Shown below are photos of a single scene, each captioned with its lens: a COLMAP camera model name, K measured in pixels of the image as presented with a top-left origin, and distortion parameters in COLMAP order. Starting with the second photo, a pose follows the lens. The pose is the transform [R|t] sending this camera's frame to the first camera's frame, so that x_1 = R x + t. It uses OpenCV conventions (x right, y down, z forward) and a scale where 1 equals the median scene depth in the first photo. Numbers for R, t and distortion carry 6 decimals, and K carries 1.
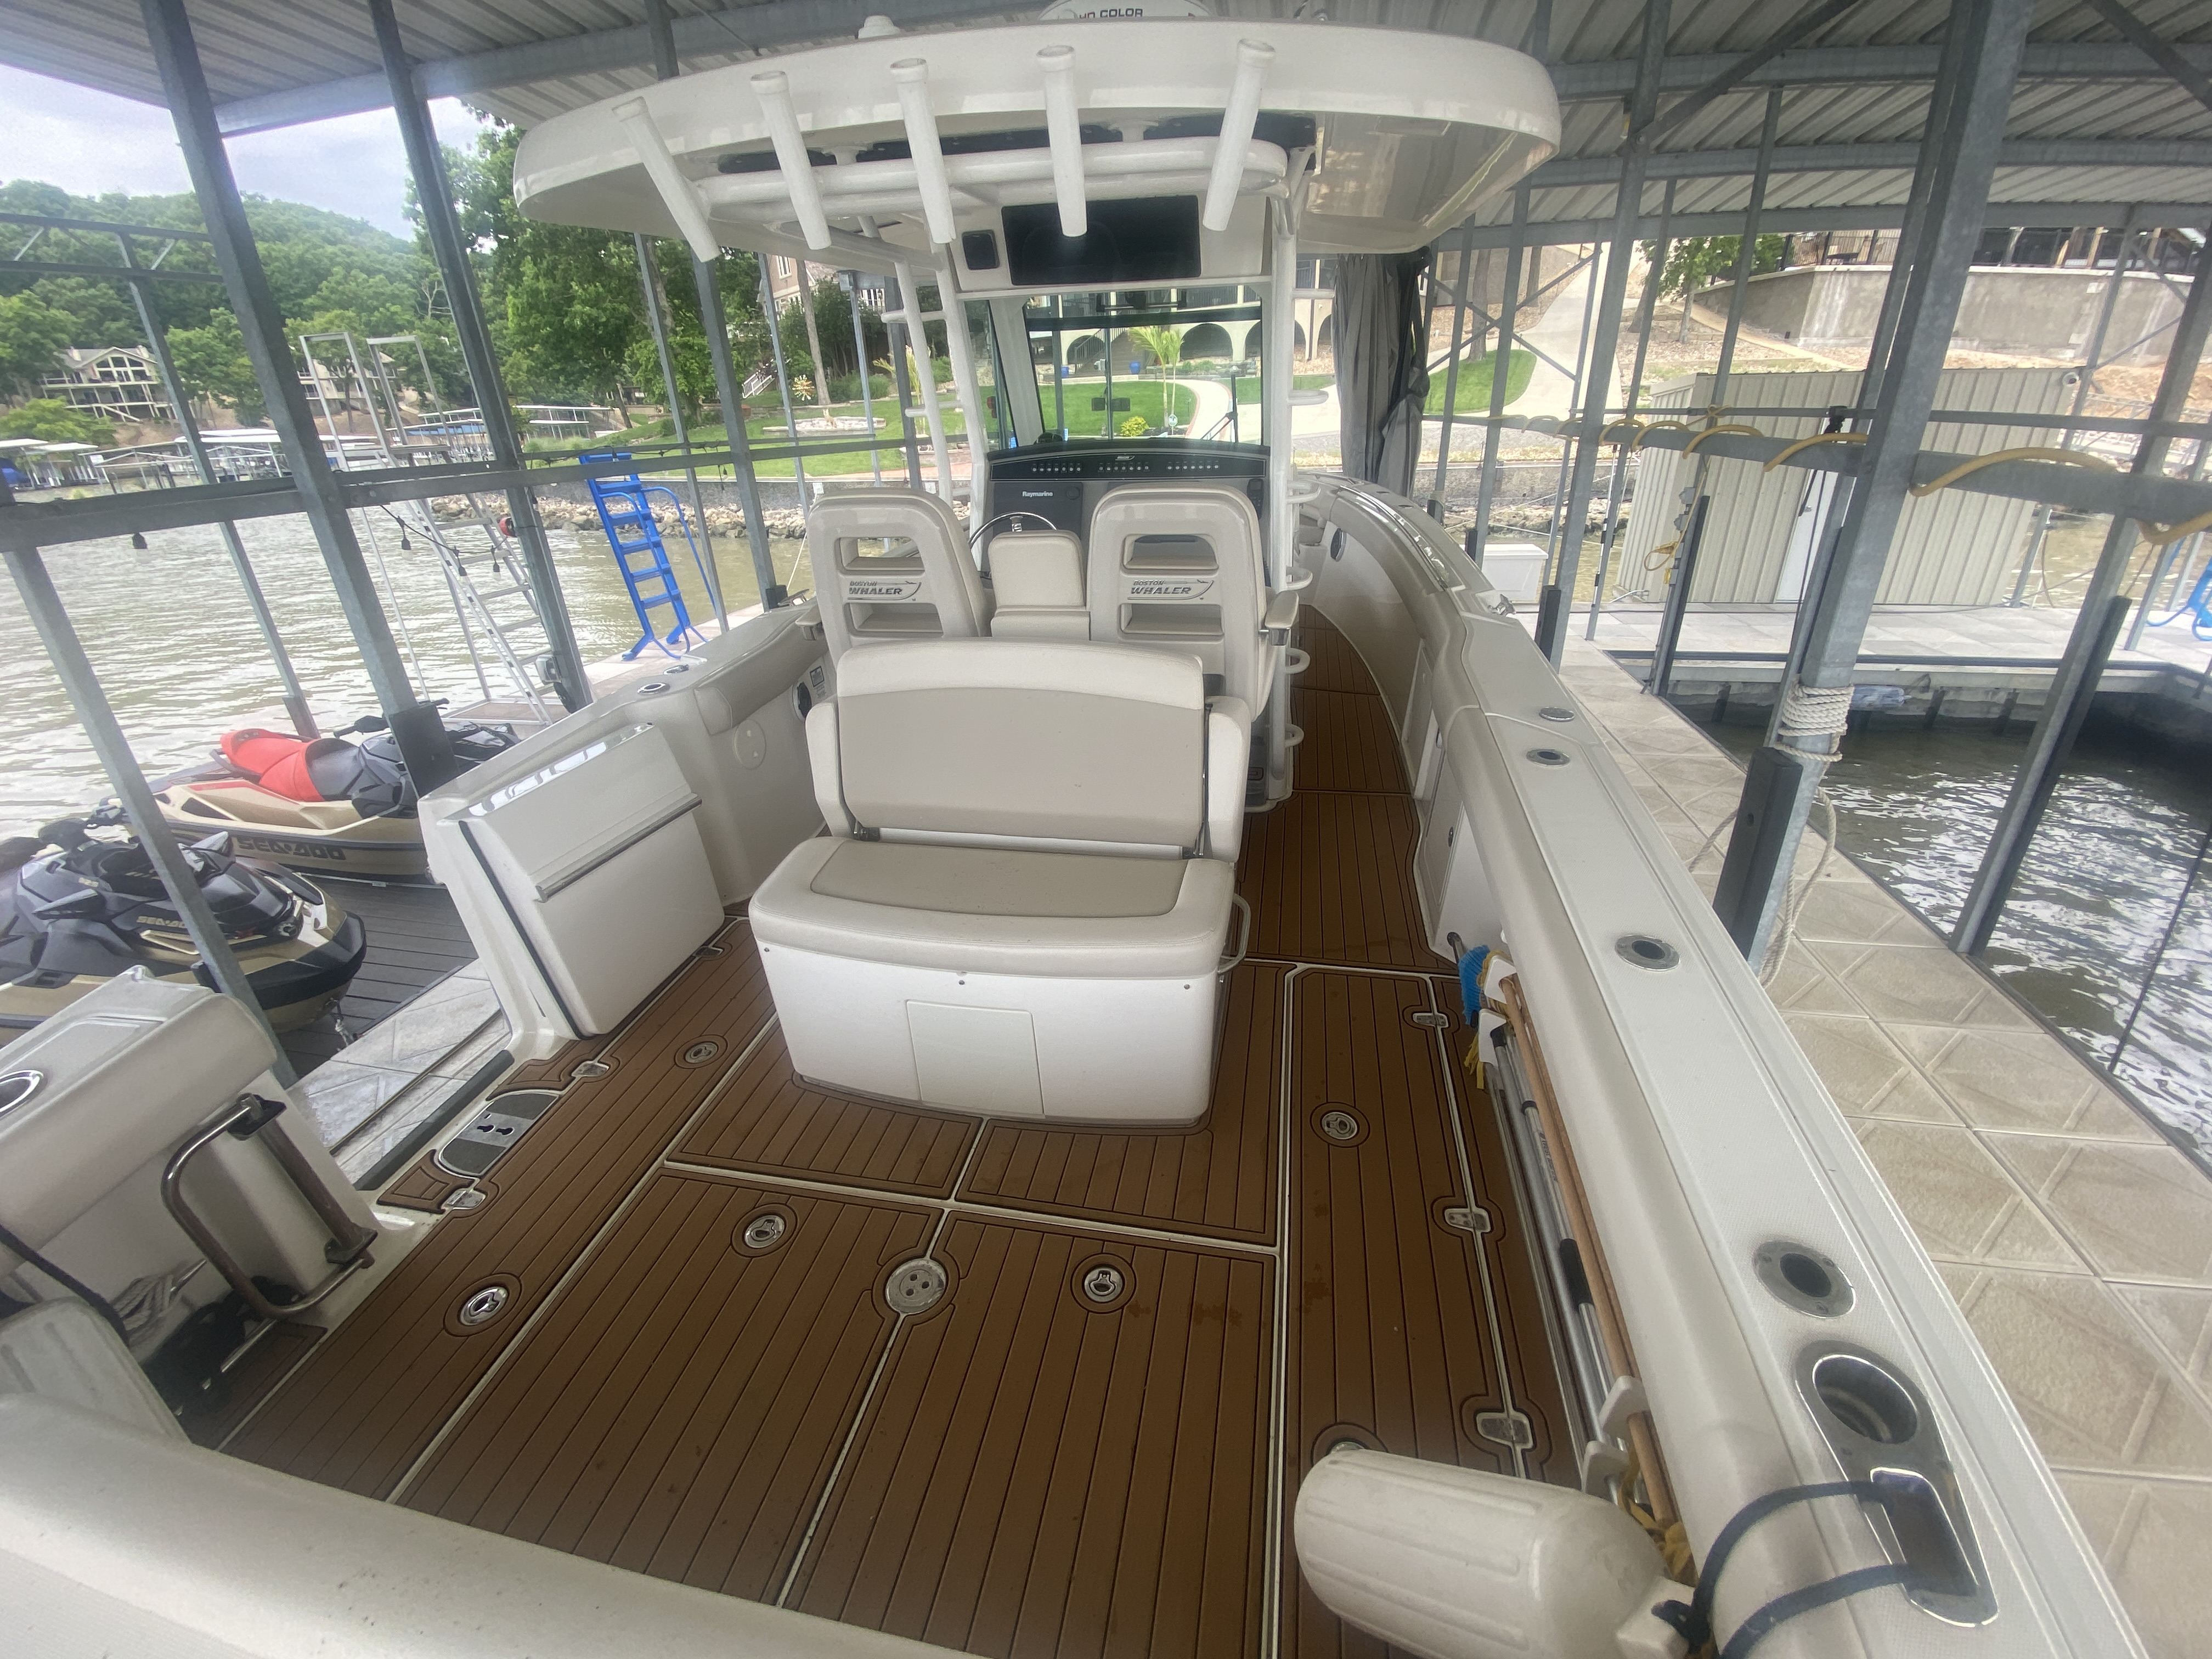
lens RADIAL K [[891.3, 0, 1106.0], [0, 891.3, 829.5], [0, 0, 1]] dist [0.009824, -0.016772]
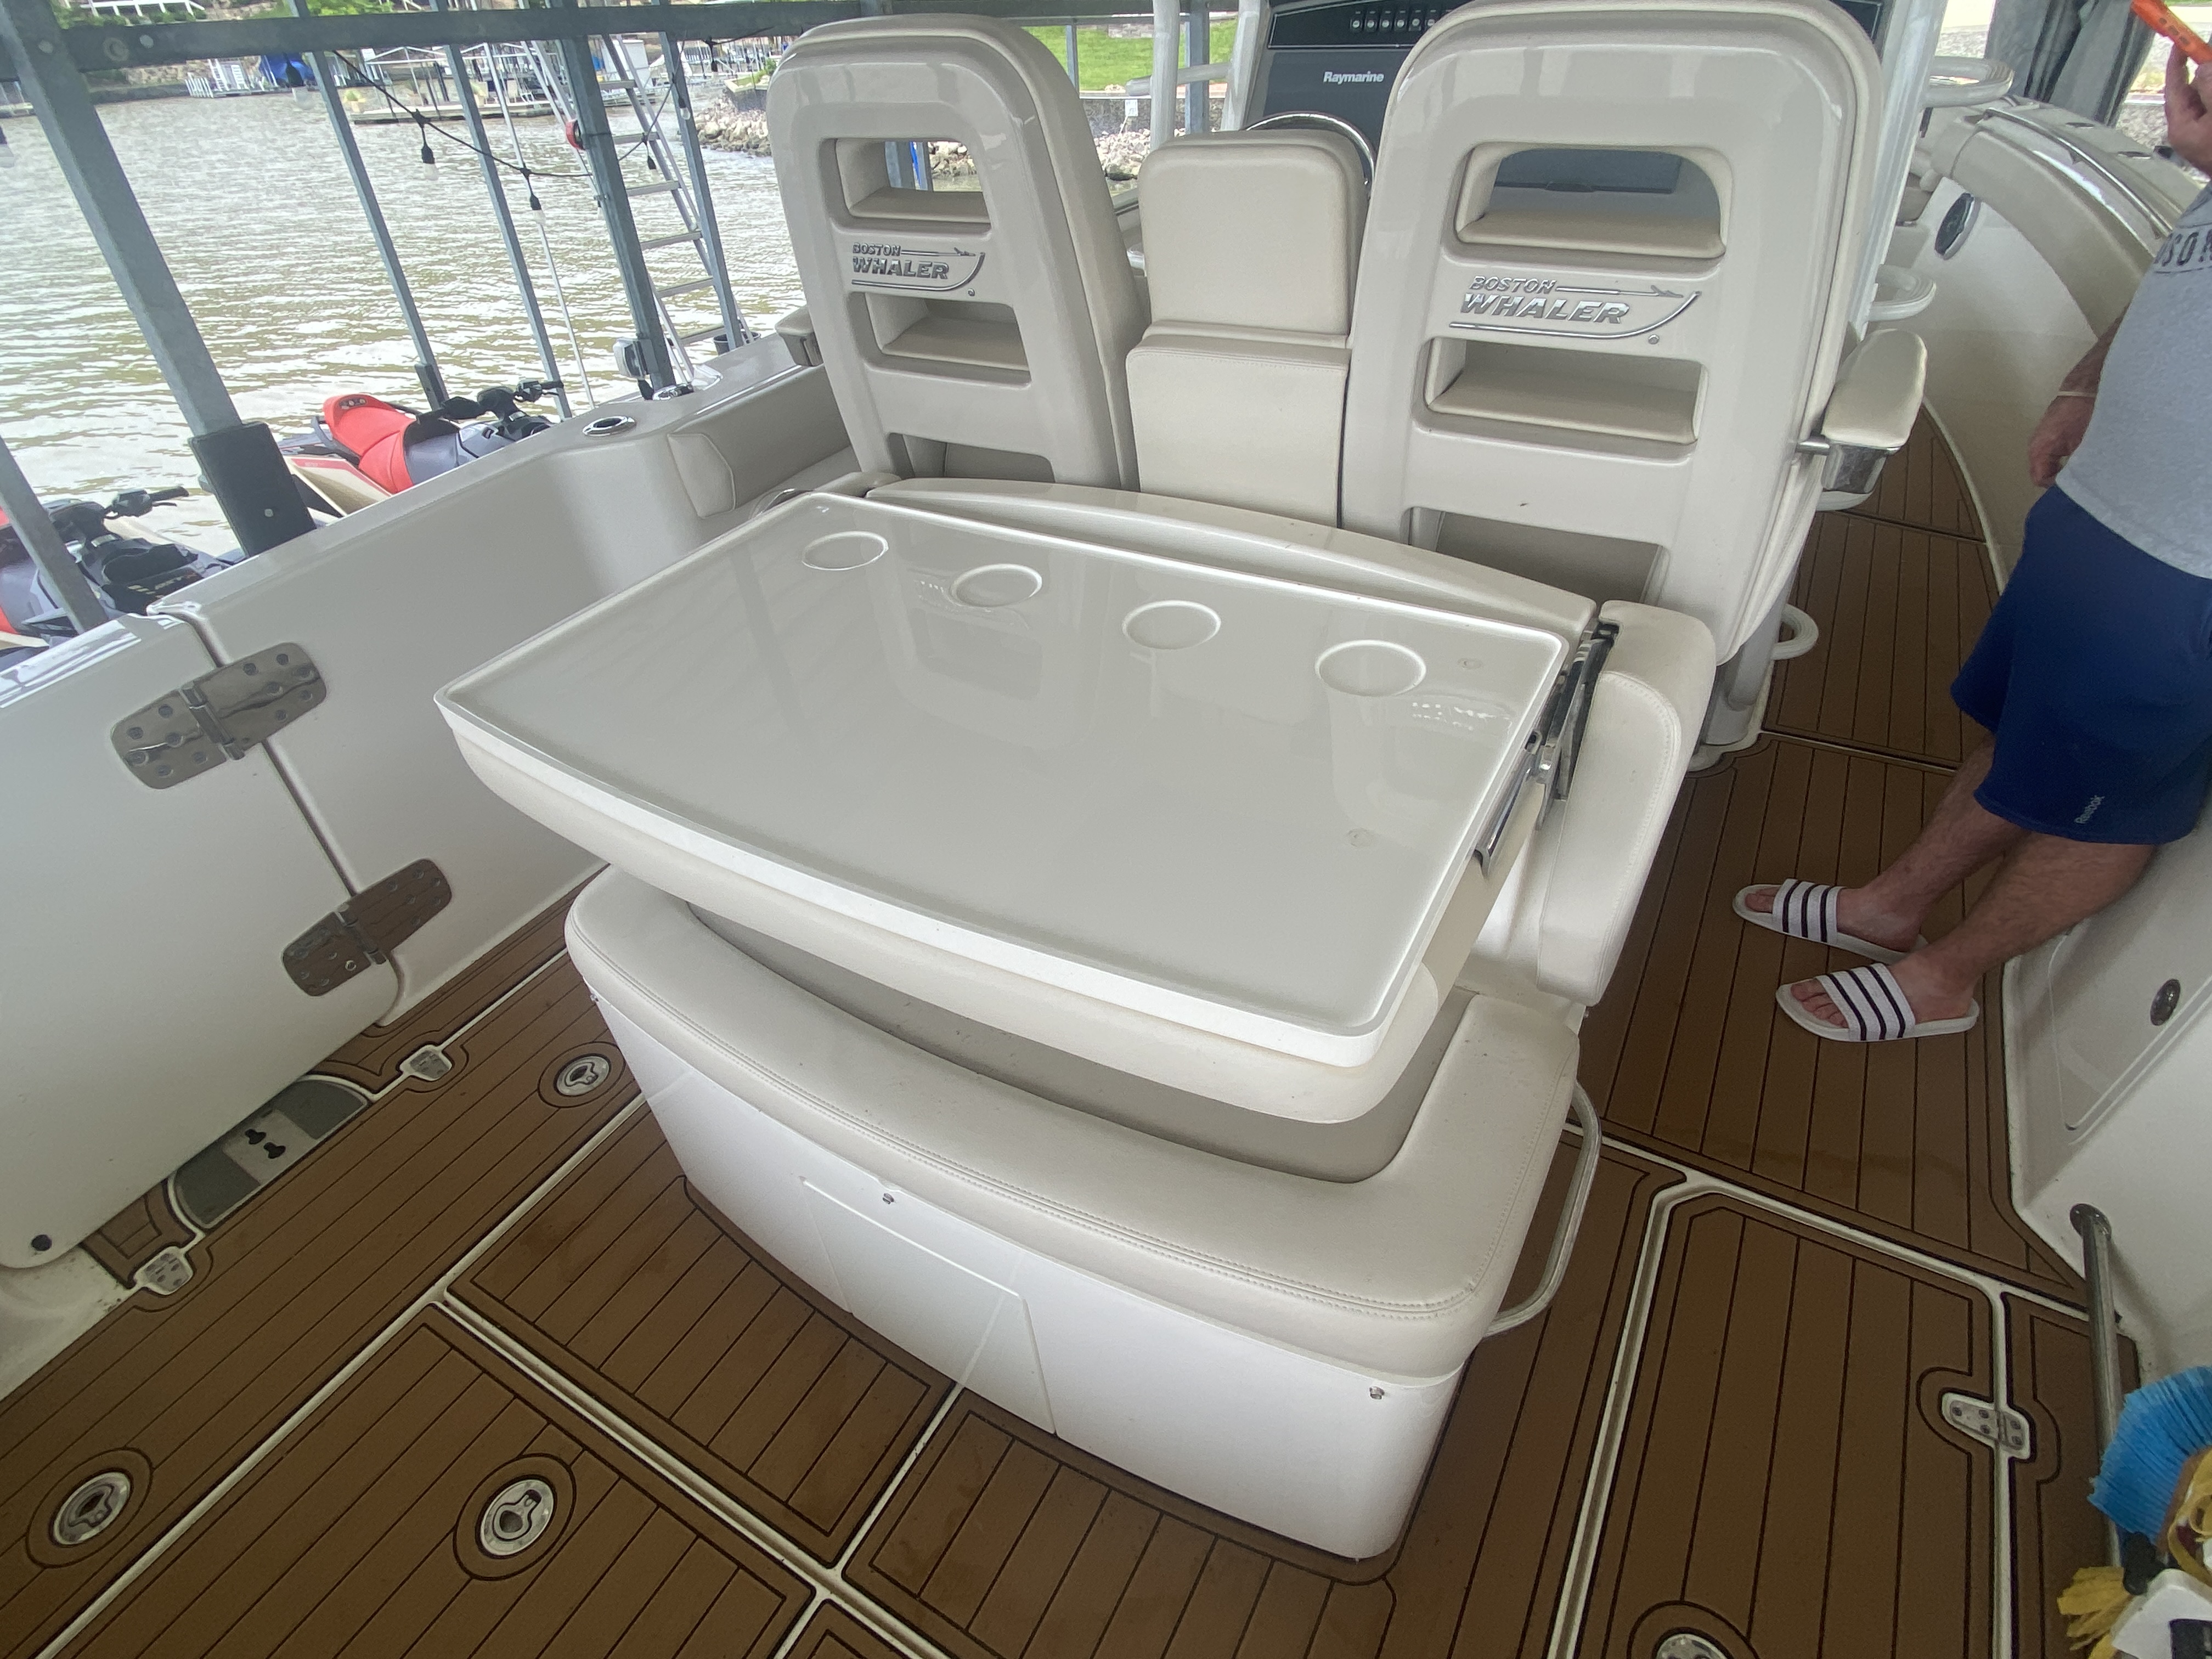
lens RADIAL K [[1113.4, 0, 1106.0], [0, 1113.4, 829.5], [0, 0, 1]] dist [0.002276, -0.011955]
pose [[0.947430, 0.188505, -0.258537, 0.044010], [-0.132405, 0.966577, 0.219540, -0.119299], [0.291281, -0.173767, 0.940723, 0.411503]]
